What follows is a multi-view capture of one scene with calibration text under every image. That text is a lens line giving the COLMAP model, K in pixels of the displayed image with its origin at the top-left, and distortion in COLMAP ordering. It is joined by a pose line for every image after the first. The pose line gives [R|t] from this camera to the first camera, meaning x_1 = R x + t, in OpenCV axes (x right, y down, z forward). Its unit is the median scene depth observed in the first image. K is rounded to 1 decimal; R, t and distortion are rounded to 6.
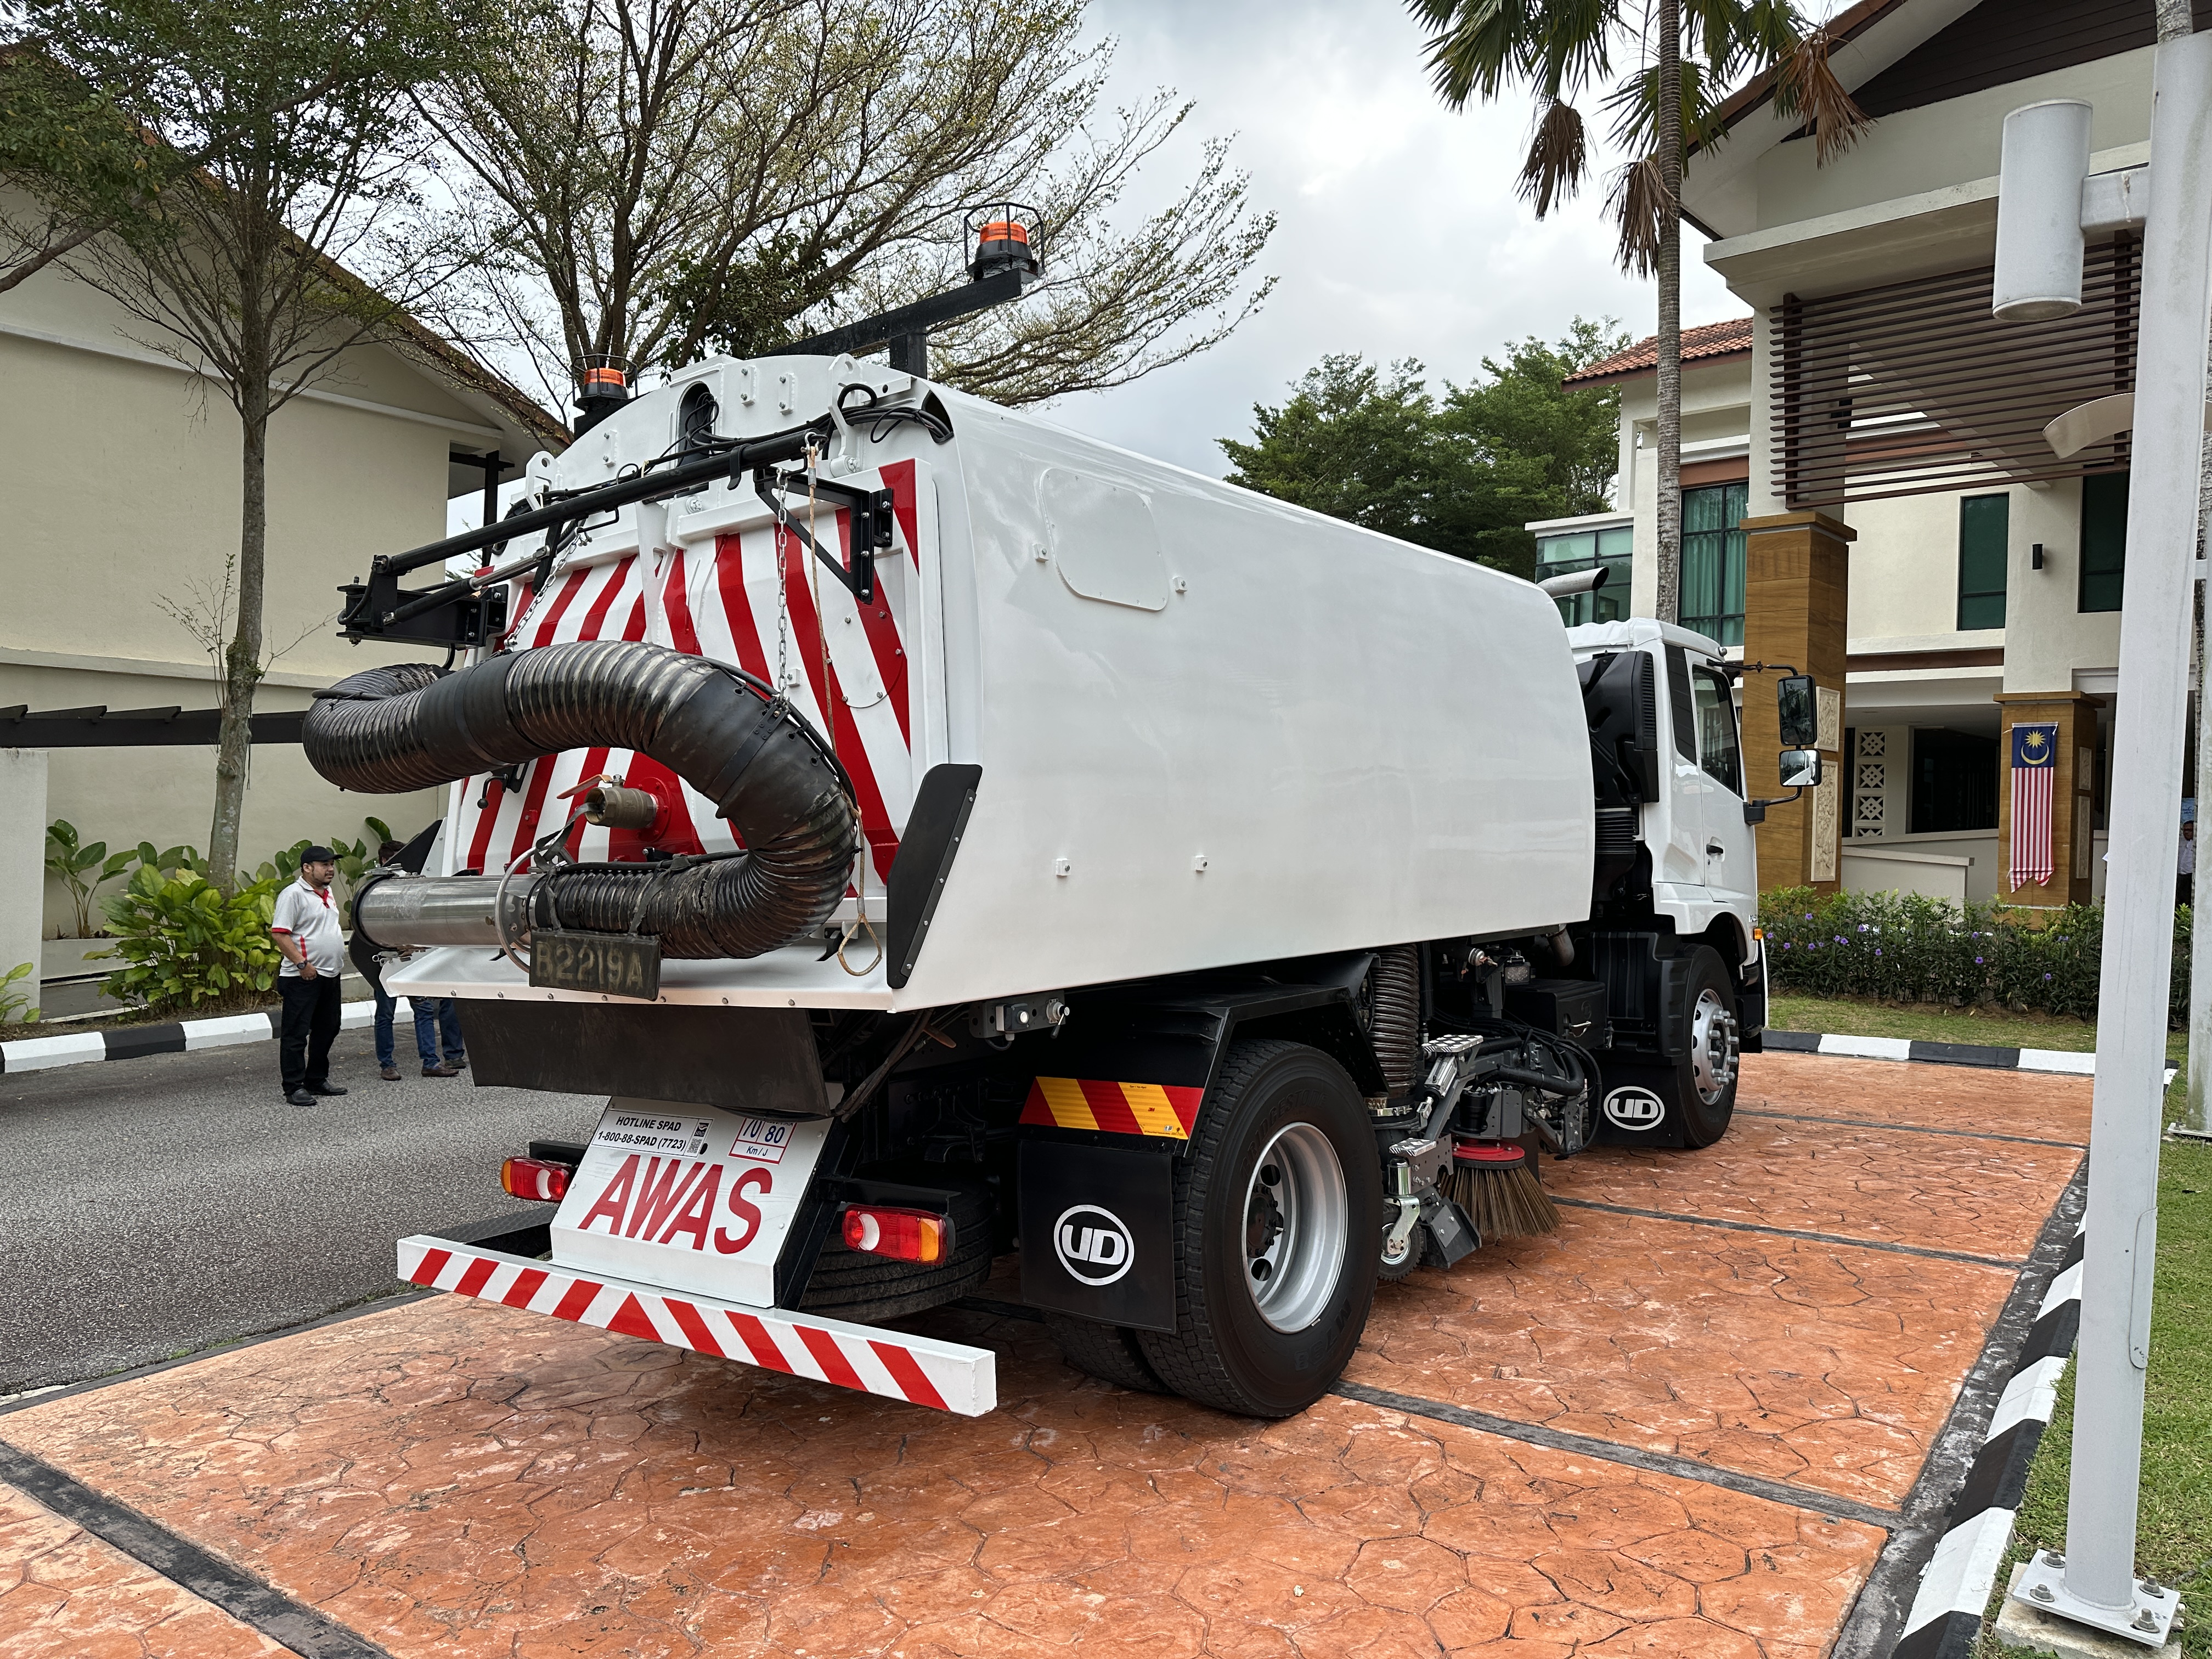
lens RADIAL K [[1549.0, 0, 1106.0], [0, 1549.0, 829.5], [0, 0, 1]] dist [0.004424, -0.010995]
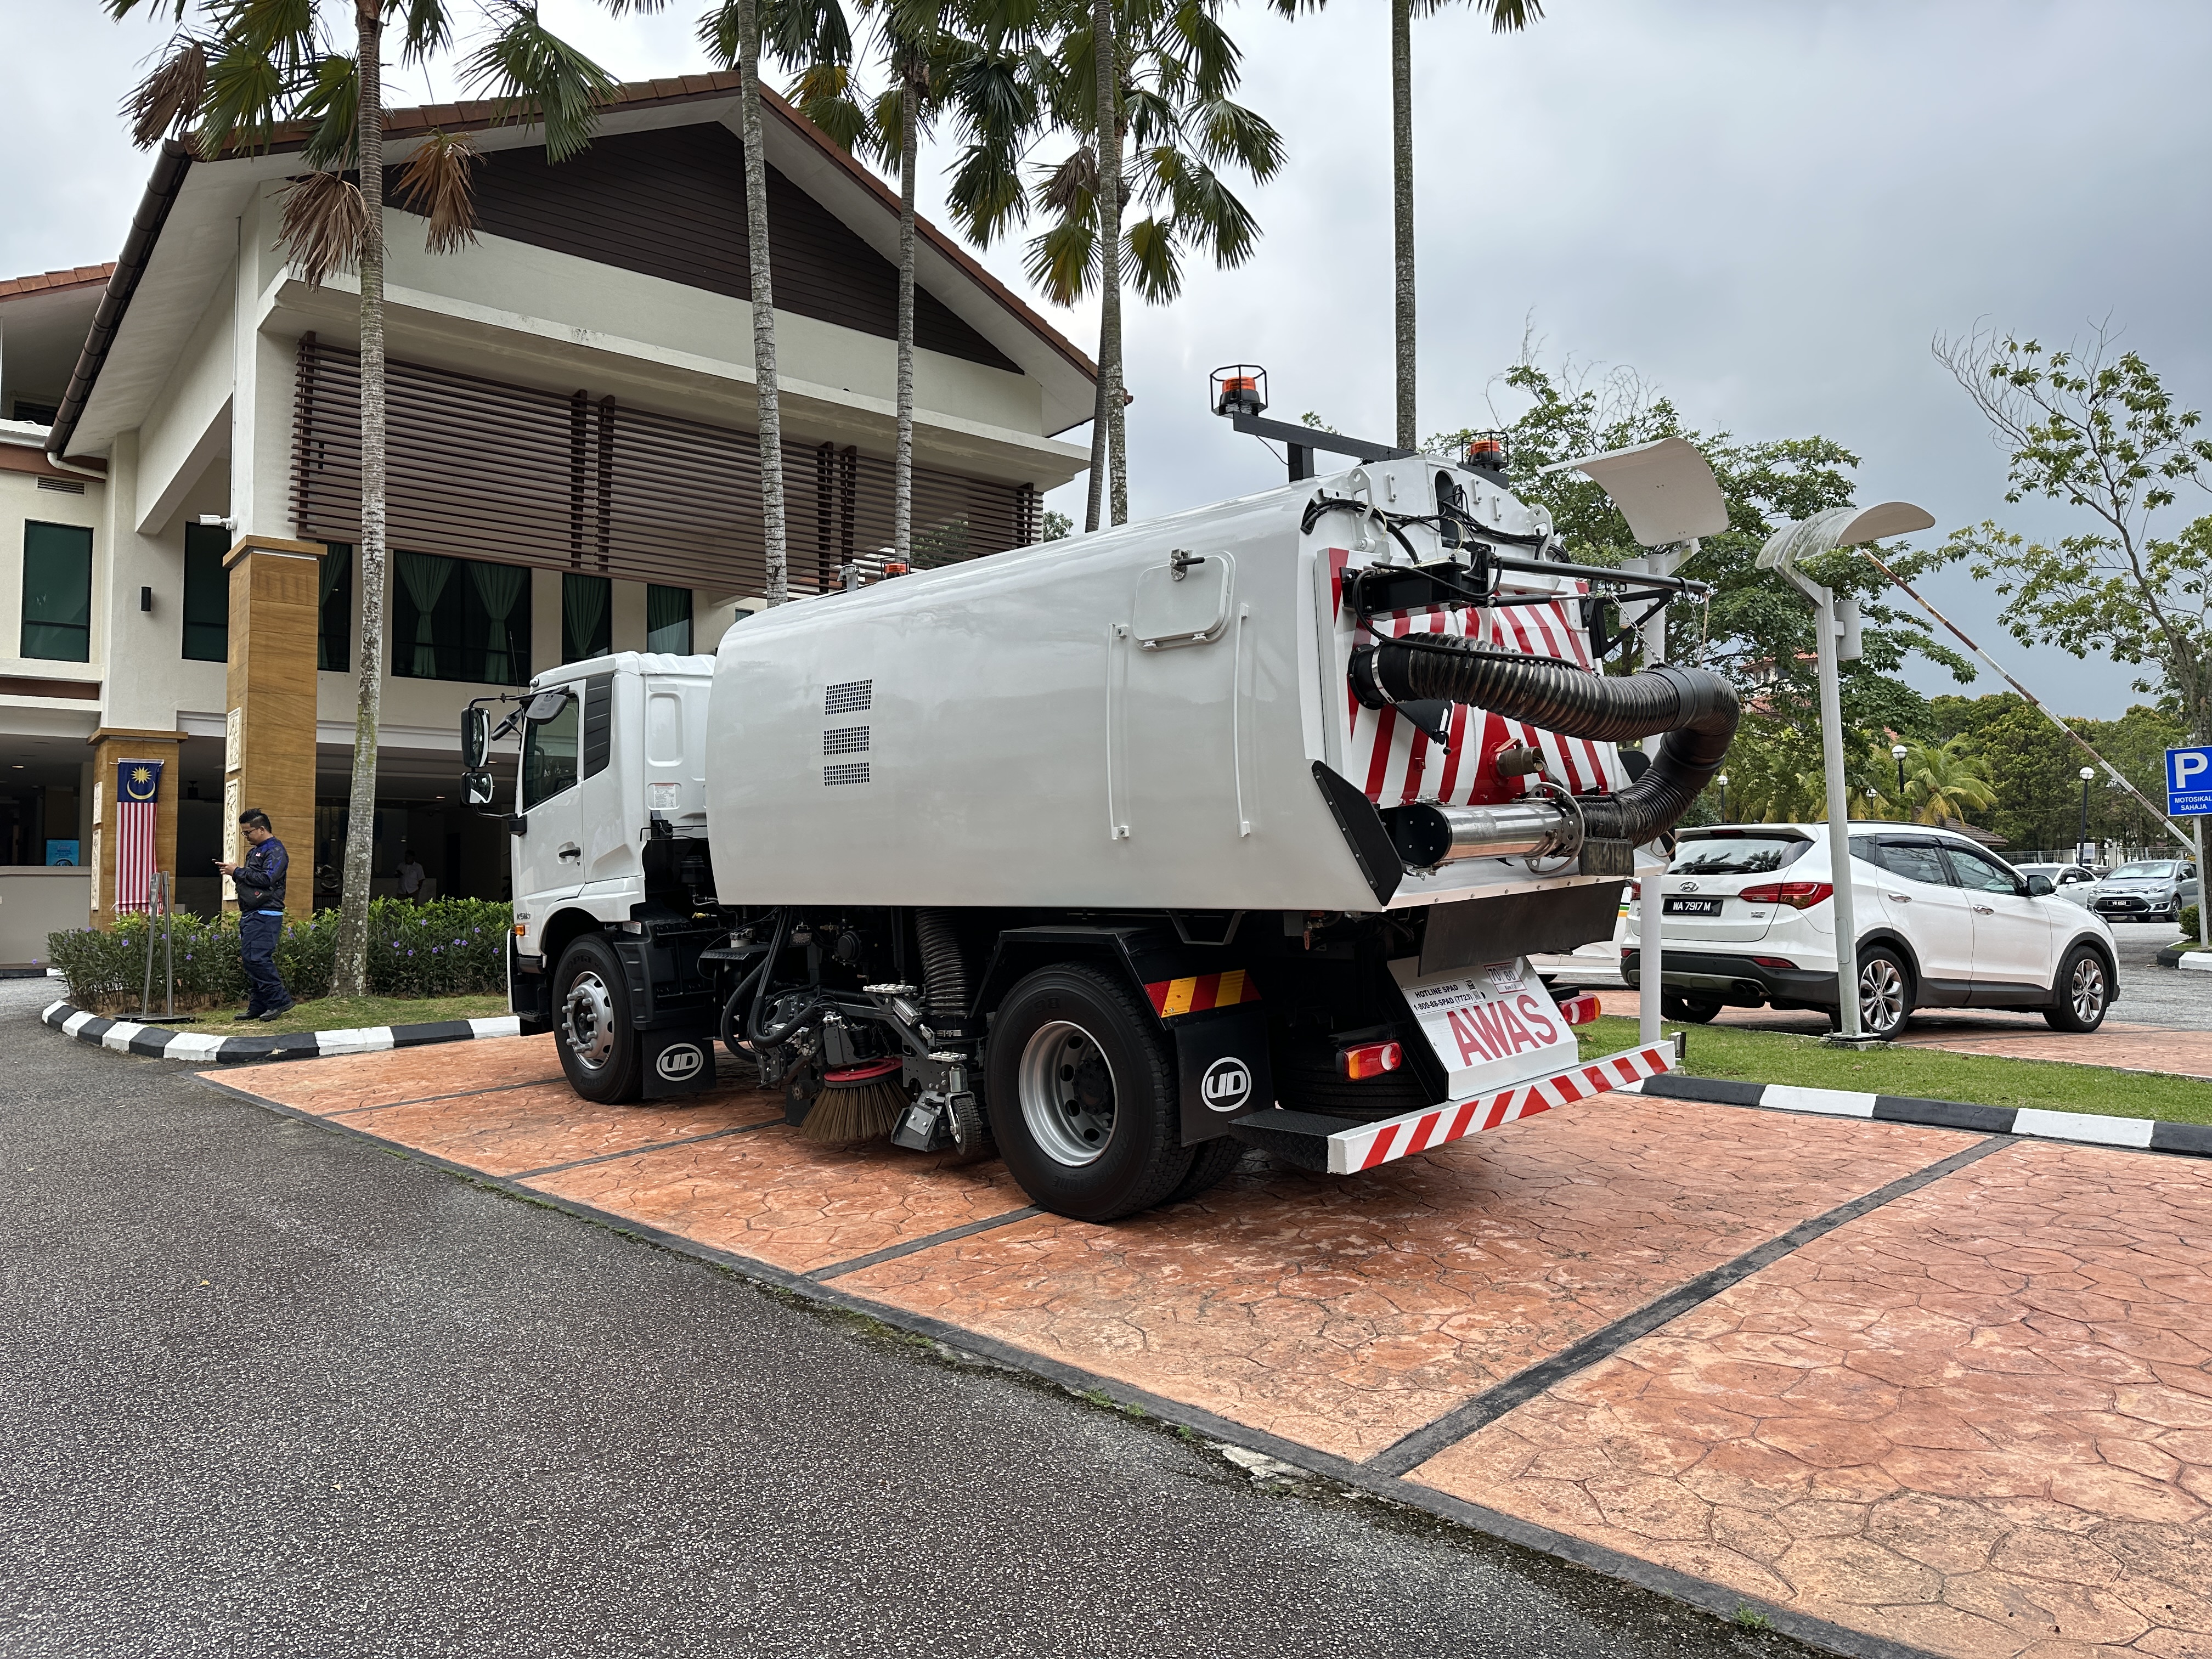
lens RADIAL K [[1560.5, 0, 1109.4], [0, 1560.5, 811.0], [0, 0, 1]] dist [0.035746, -0.042655]
pose [[0.144744, 0.033460, 0.988903, -1.678289], [0.018269, 0.999167, -0.036482, 0.076117], [-0.989300, 0.023347, 0.144012, 1.068113]]
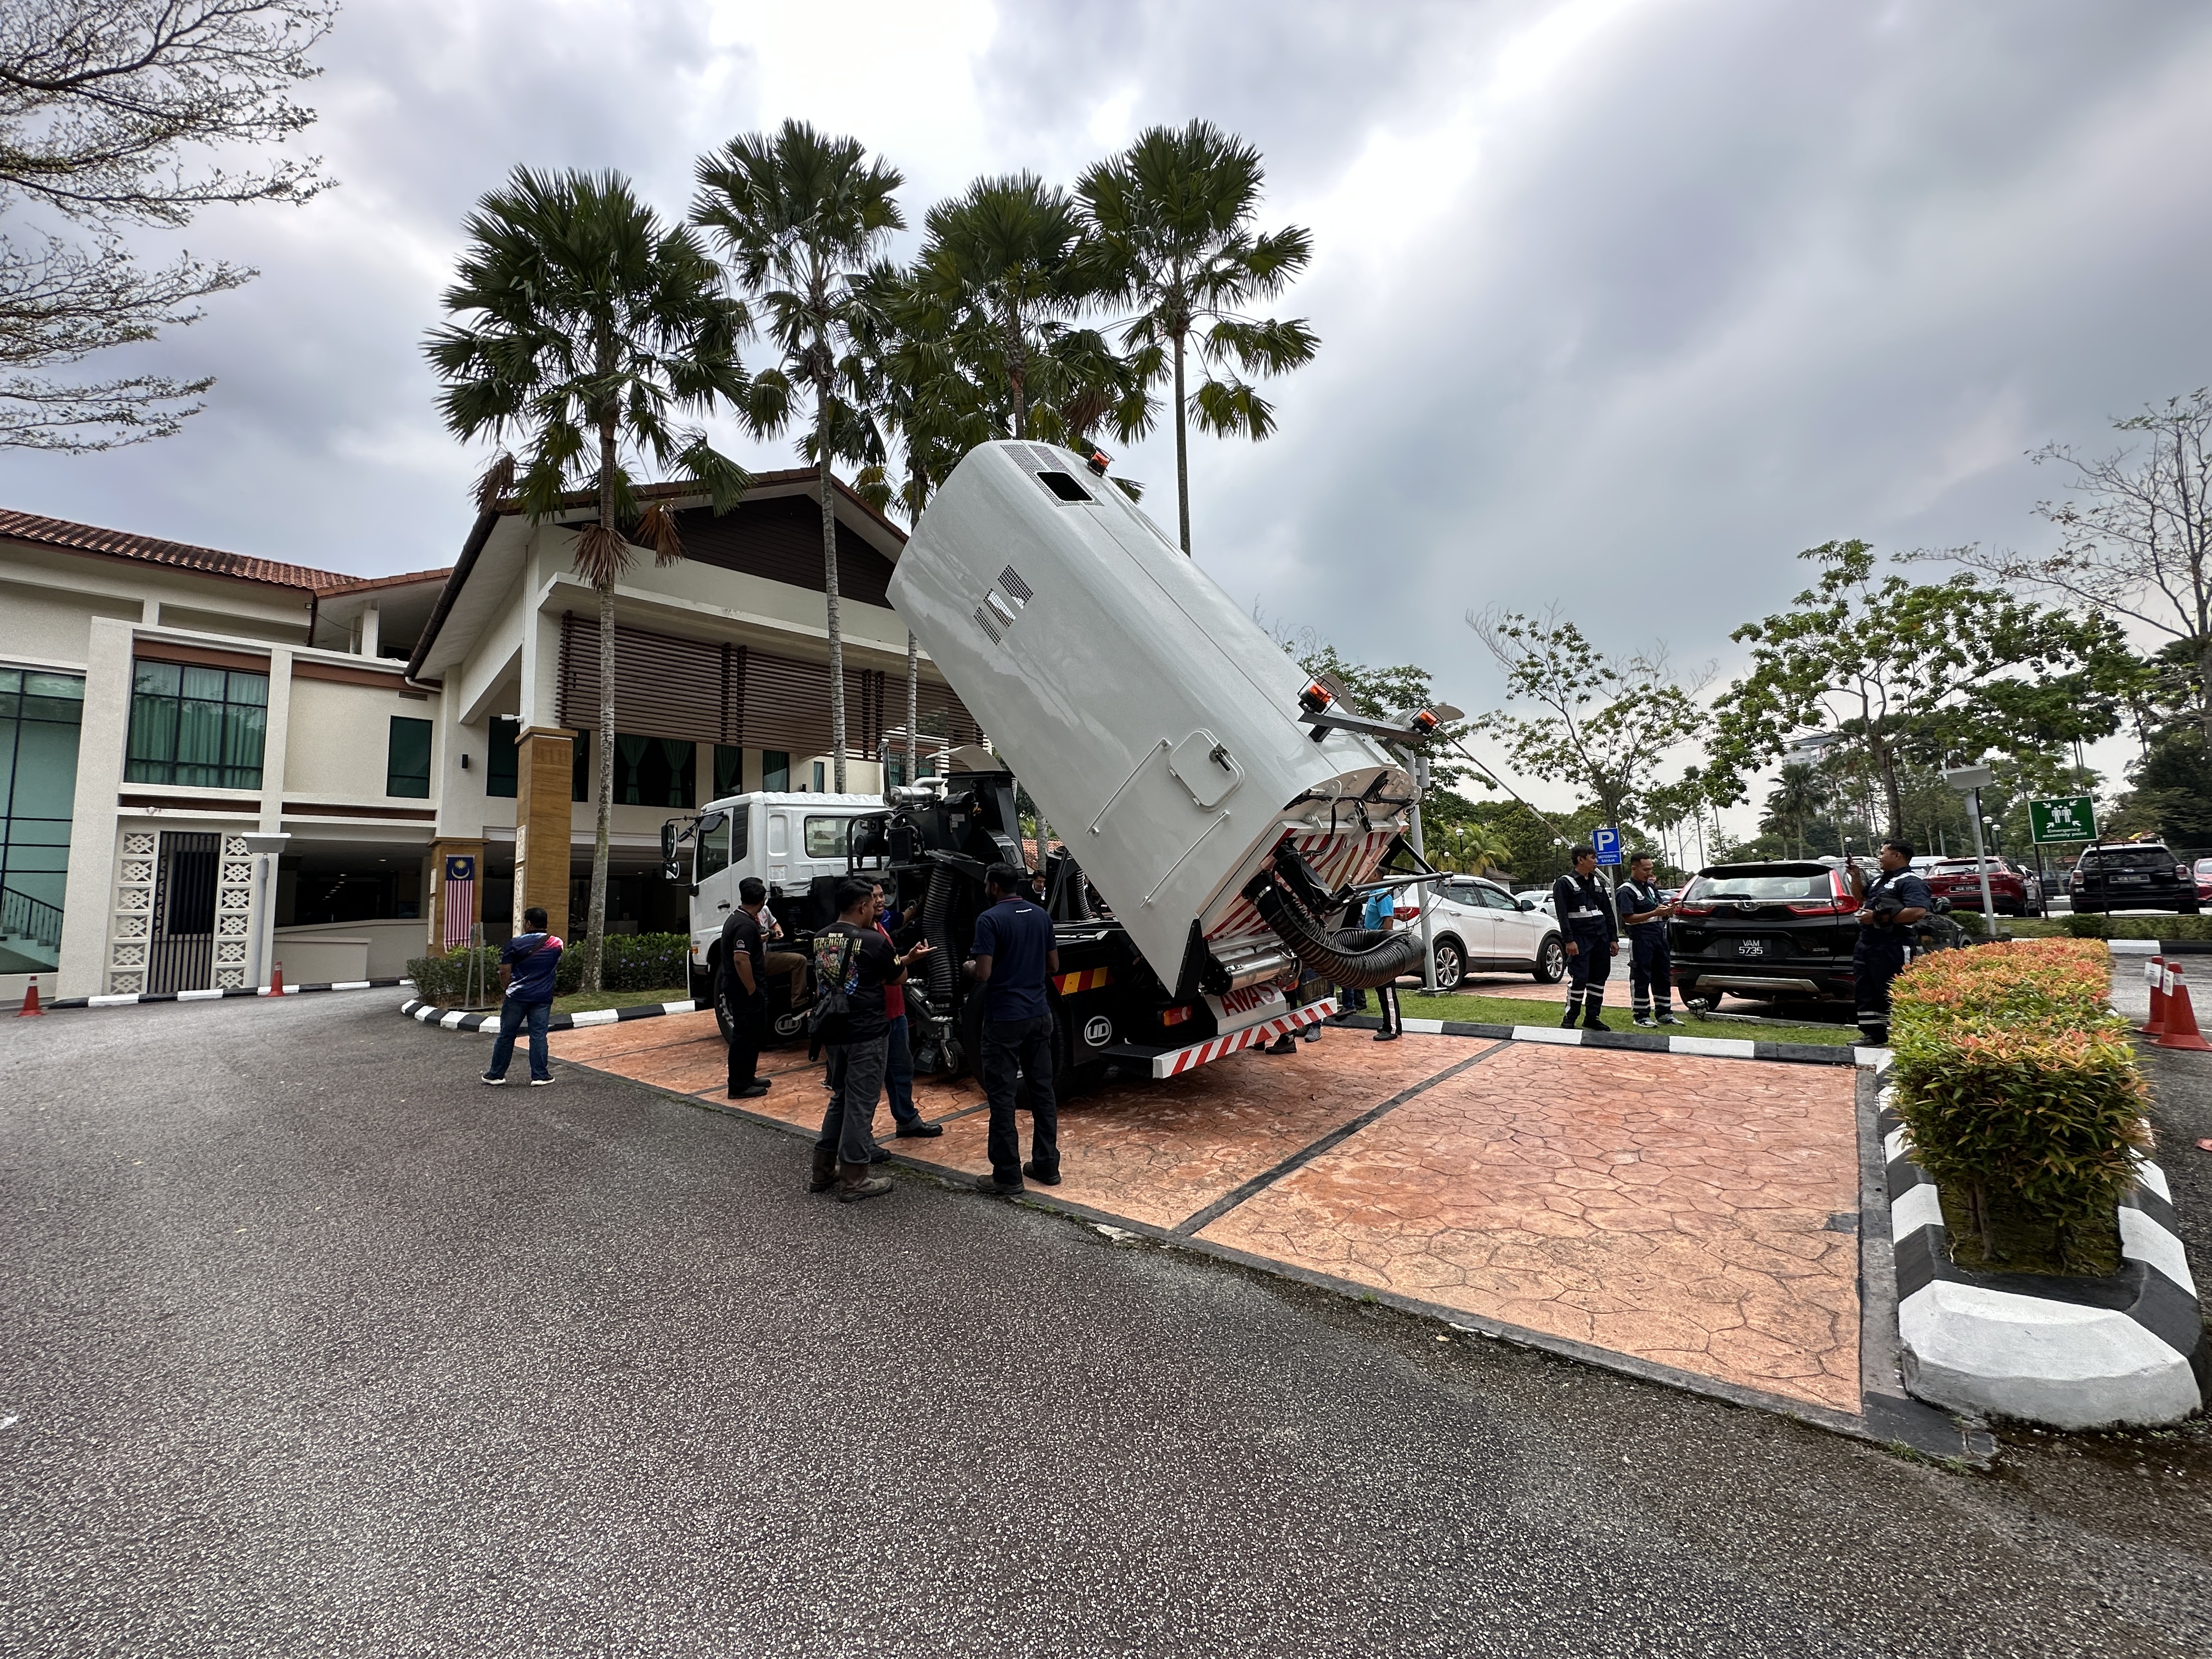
lens RADIAL K [[882.1, 0, 1106.0], [0, 882.1, 829.5], [0, 0, 1]] dist [-0.002286, 0.000321]
pose [[0.061163, 0.079553, 0.994952, -1.735270], [0.039658, 0.995838, -0.082062, 0.066030], [-0.997340, 0.044477, 0.057753, 1.059219]]
